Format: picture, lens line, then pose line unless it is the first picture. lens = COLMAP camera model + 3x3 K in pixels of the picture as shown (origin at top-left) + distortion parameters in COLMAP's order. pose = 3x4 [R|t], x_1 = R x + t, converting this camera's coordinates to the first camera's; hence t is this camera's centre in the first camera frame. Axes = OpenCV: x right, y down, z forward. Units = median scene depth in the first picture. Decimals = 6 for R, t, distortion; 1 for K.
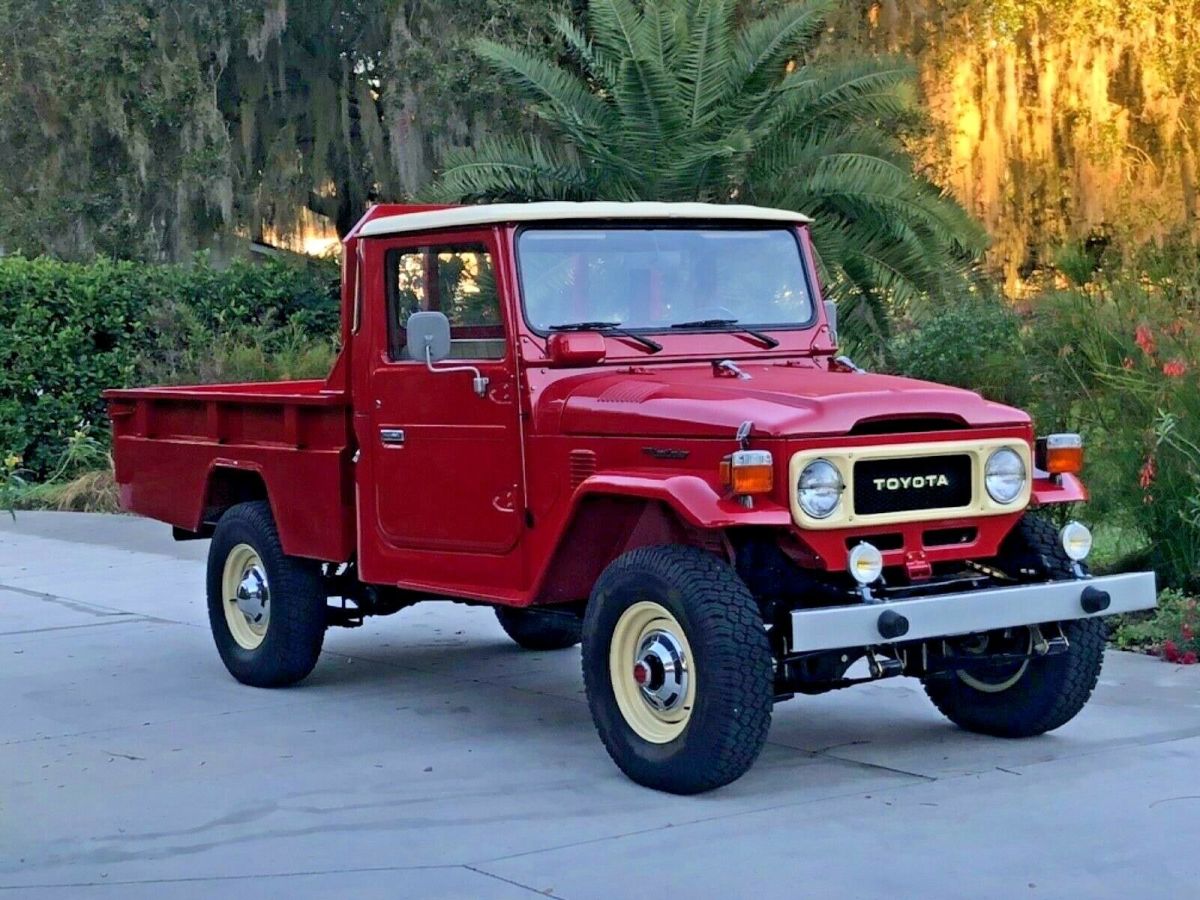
lens RADIAL K [[2317.4, 0, 599.4], [0, 2317.4, 449.8], [0, 0, 1]] dist [0.134576, 0.000000]
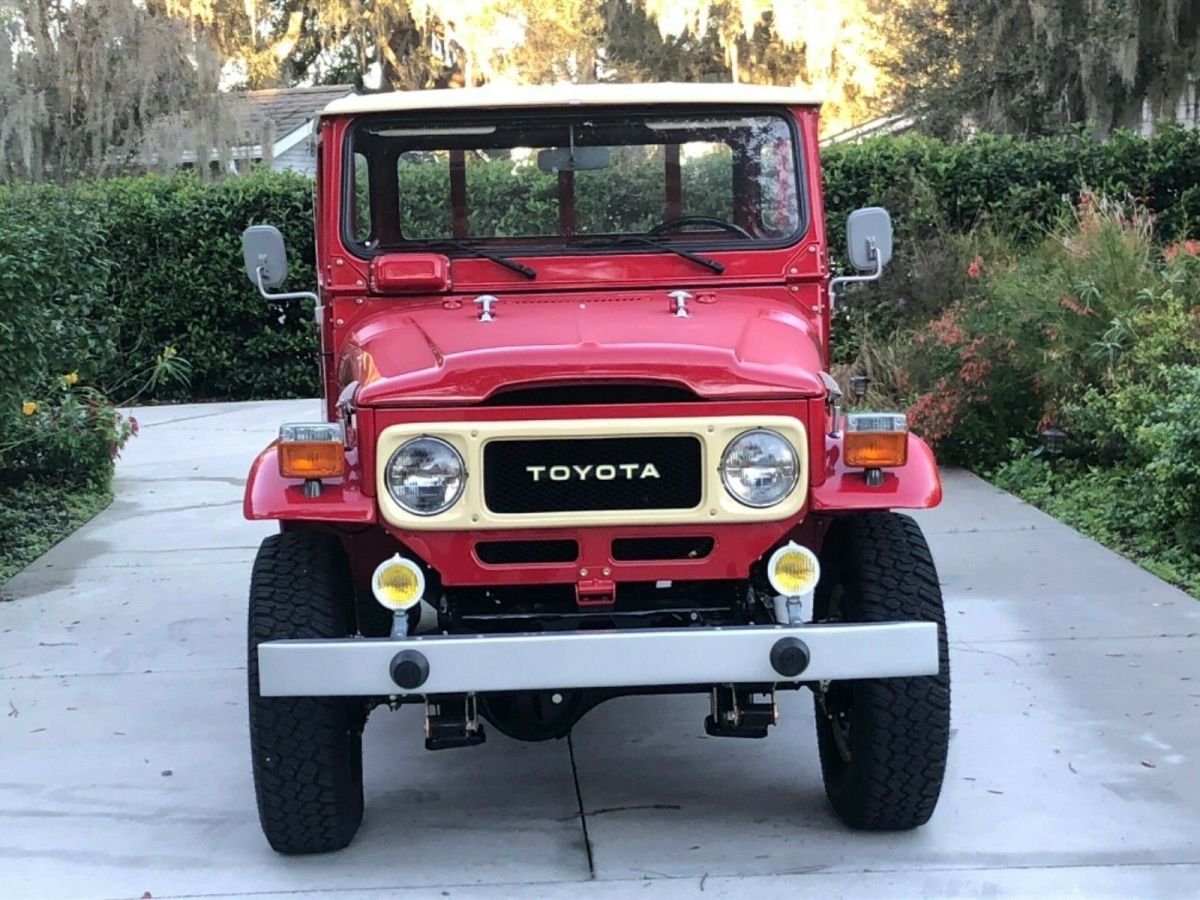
lens RADIAL K [[2317.4, 0, 605.9], [0, 2317.4, 449.1], [0, 0, 1]] dist [0.134576, 0.000000]
pose [[0.848829, 0.049823, -0.526315, 0.520923], [-0.025051, 0.998222, 0.054094, -0.032747], [0.528074, -0.032731, 0.848567, 0.383933]]
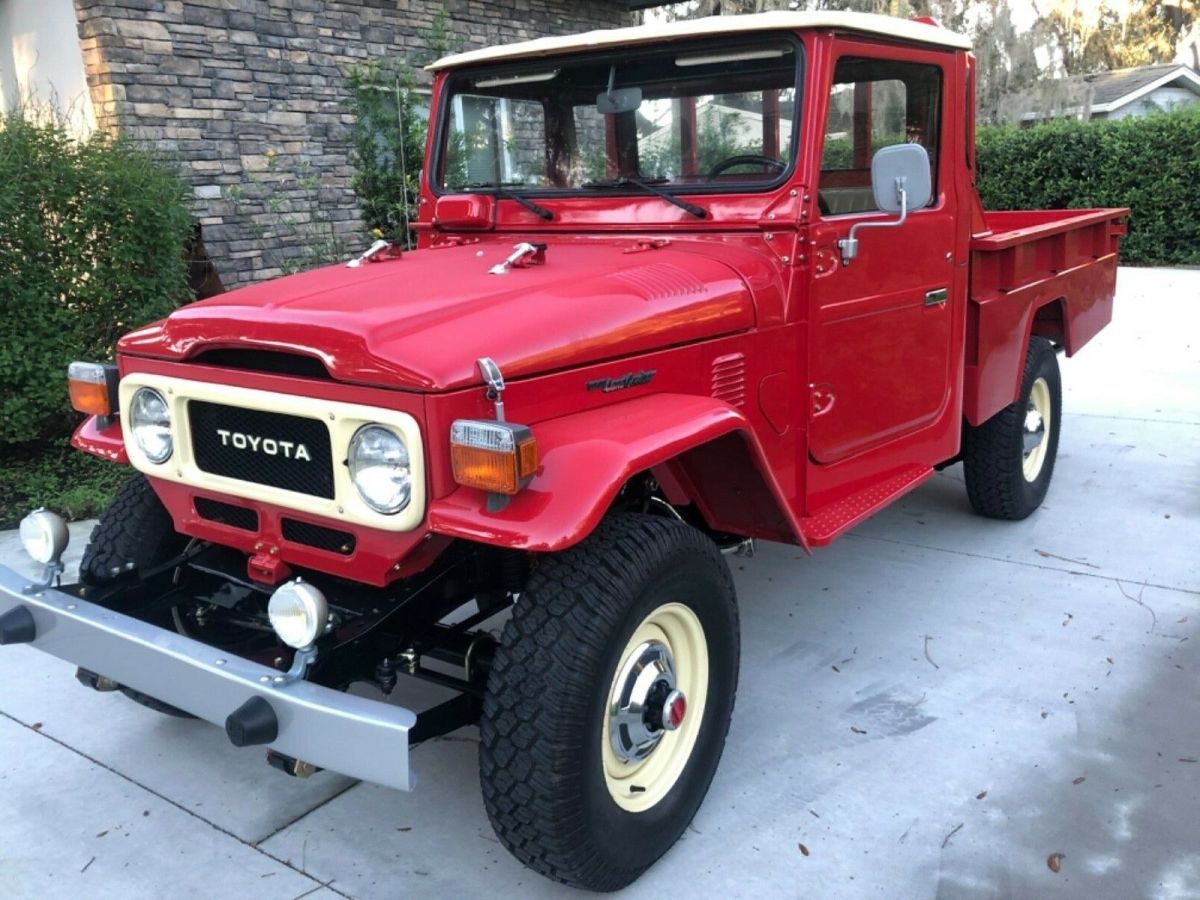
lens RADIAL K [[1094.2, 0, 590.2], [0, 1094.2, 444.7], [0, 0, 1]] dist [0.025116, 0.000000]
pose [[0.342568, 0.230577, -0.910759, 0.461870], [-0.033003, 0.971770, 0.233610, -0.064706], [0.938913, -0.049970, 0.340507, 0.980976]]
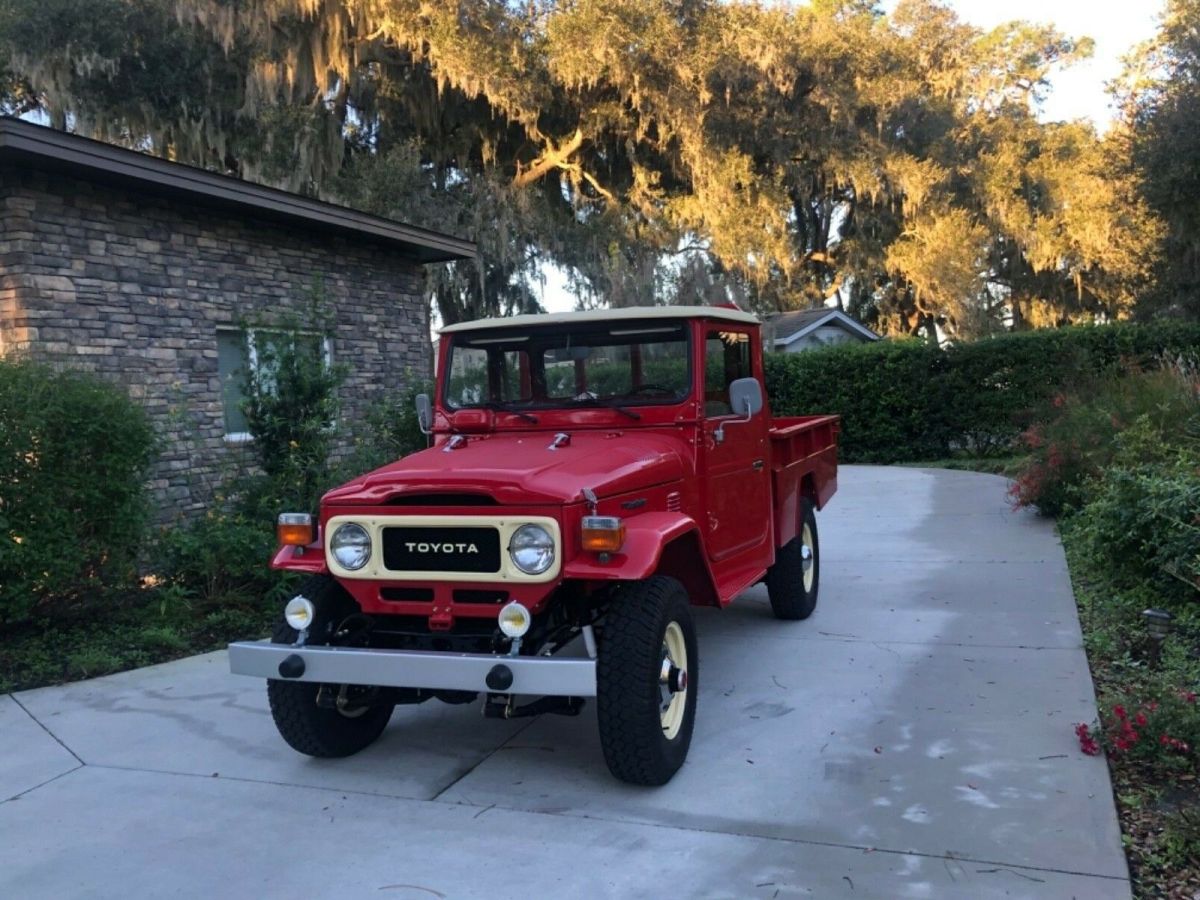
lens RADIAL K [[1094.2, 0, 596.0], [0, 1094.2, 436.9], [0, 0, 1]] dist [0.025116, 0.000000]
pose [[0.576672, 0.031129, -0.816383, 0.638682], [-0.019584, 0.999513, 0.024278, -0.058266], [0.816741, 0.001987, 0.577001, 0.739841]]
